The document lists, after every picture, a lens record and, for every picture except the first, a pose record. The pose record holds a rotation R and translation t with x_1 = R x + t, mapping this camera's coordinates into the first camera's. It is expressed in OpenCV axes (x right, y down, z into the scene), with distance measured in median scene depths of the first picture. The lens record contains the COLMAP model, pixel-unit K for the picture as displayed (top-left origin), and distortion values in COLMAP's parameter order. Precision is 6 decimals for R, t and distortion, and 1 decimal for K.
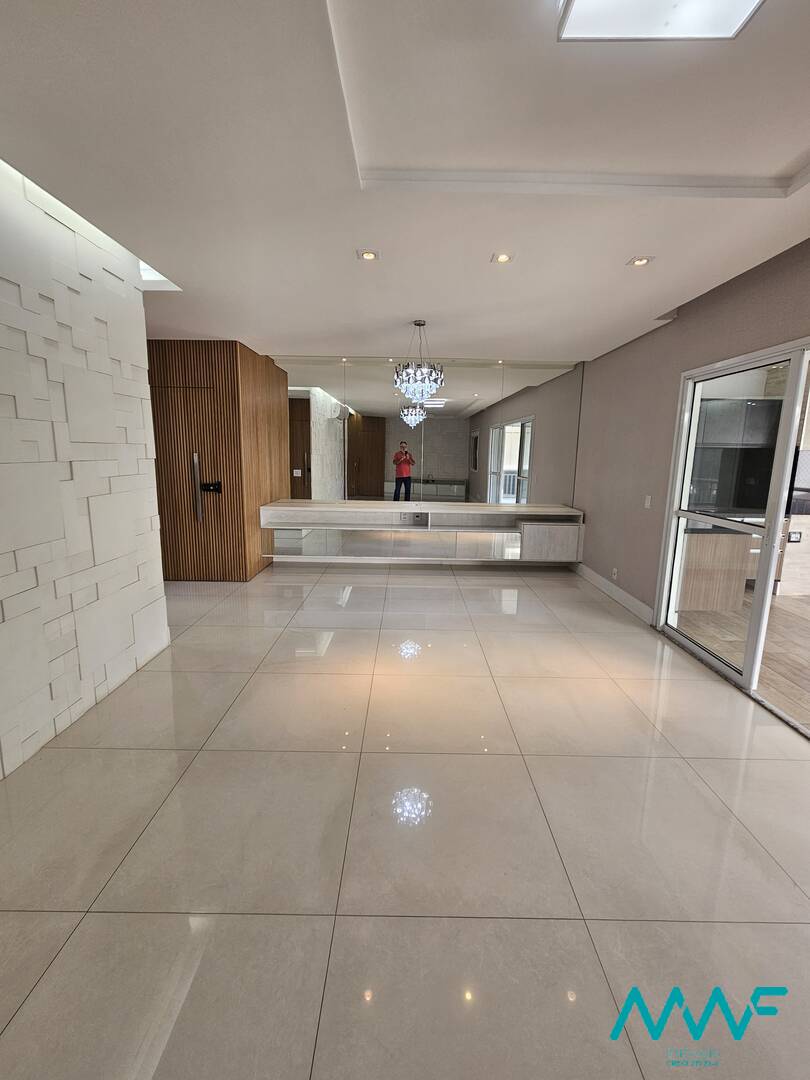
lens RADIAL K [[457.6, 0, 403.3], [0, 457.6, 531.6], [0, 0, 1]] dist [-0.000854, 0.000102]
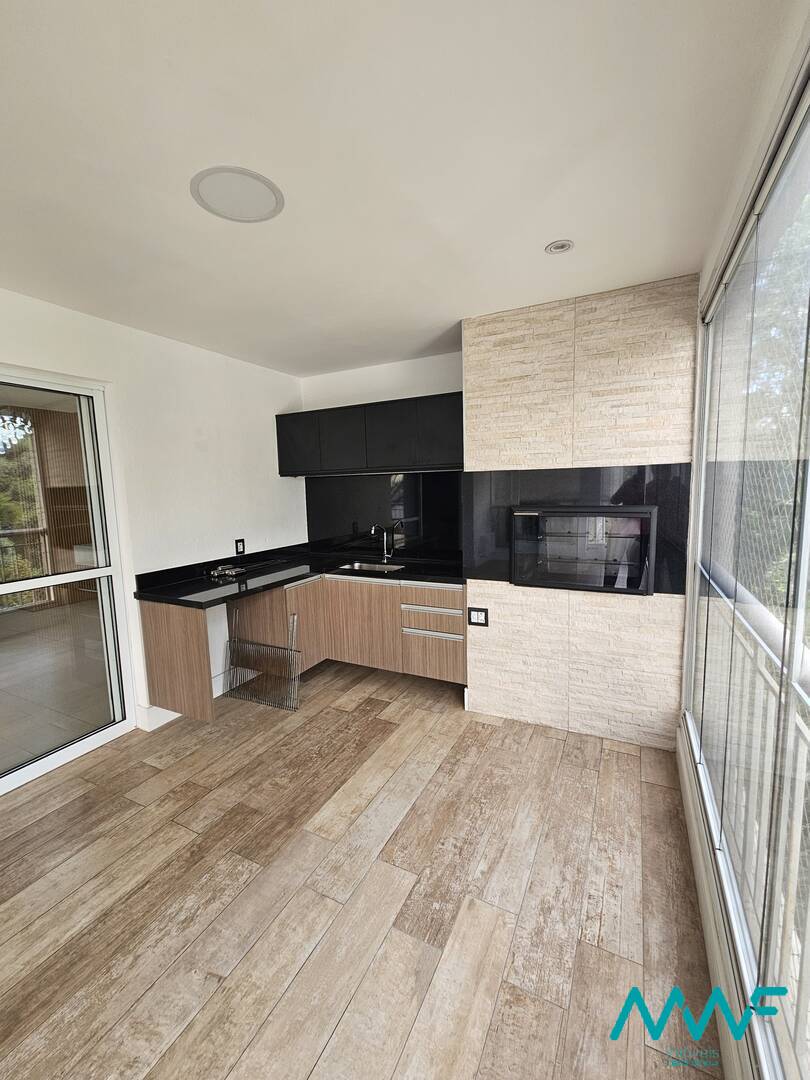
lens RADIAL K [[443.6, 0, 406.5], [0, 443.6, 534.4], [0, 0, 1]] dist [-0.001773, 0.000235]
pose [[0.890339, 0.009895, -0.455191, 1.018786], [-0.035512, 0.998227, -0.047762, -0.063320], [0.453912, 0.058689, 0.889112, 0.428675]]
